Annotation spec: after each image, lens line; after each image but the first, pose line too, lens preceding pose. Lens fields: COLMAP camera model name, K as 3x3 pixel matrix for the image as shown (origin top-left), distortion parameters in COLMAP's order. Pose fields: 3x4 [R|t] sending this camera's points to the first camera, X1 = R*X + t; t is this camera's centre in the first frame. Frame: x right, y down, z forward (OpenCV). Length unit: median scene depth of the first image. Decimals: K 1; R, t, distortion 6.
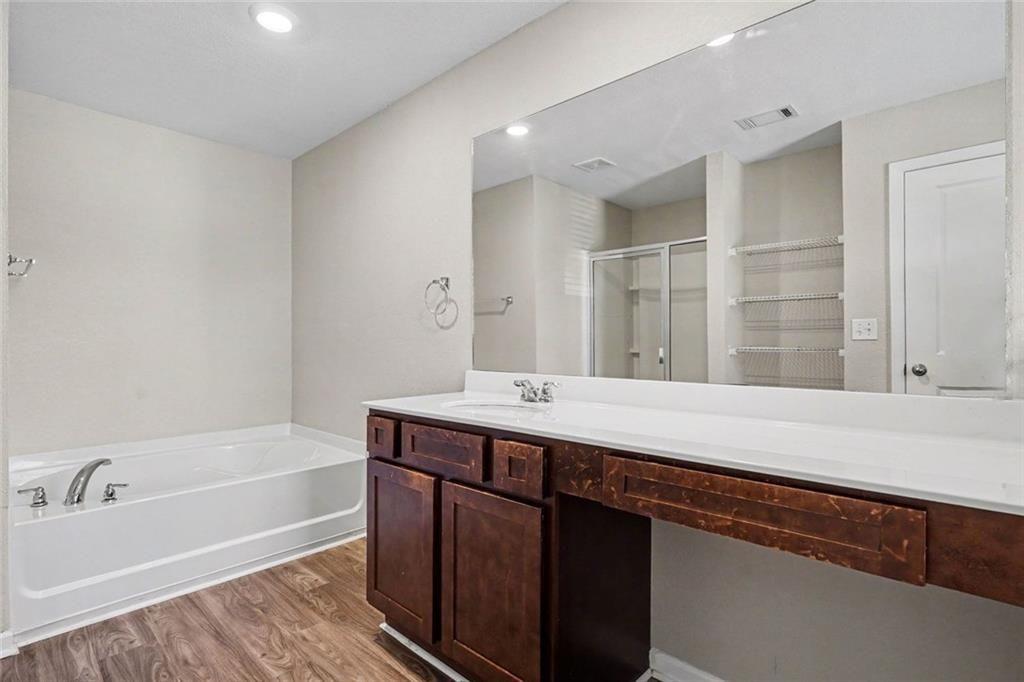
lens RADIAL K [[499.9, 0, 512.0], [0, 499.9, 341.0], [0, 0, 1]] dist [-0.027710, 0.010161]
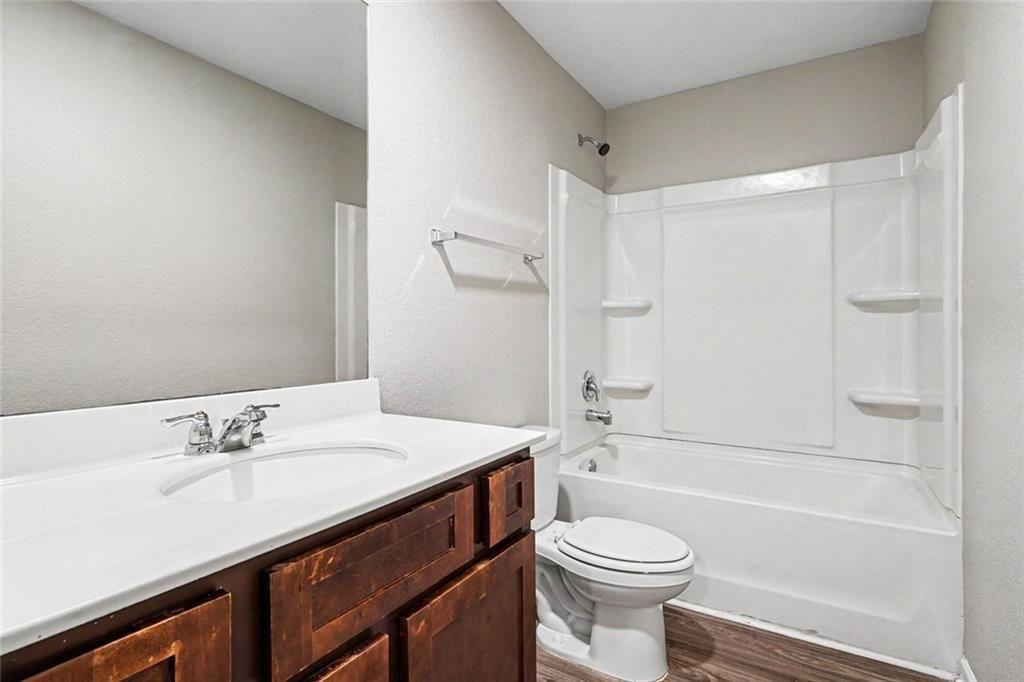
lens RADIAL K [[499.9, 0, 512.0], [0, 499.9, 341.0], [0, 0, 1]] dist [-0.027710, 0.010161]
pose [[-0.196863, -0.007751, 0.980400, -0.697927], [0.002306, 0.999962, 0.008369, -0.007344], [-0.980428, 0.003908, -0.196838, 1.039281]]
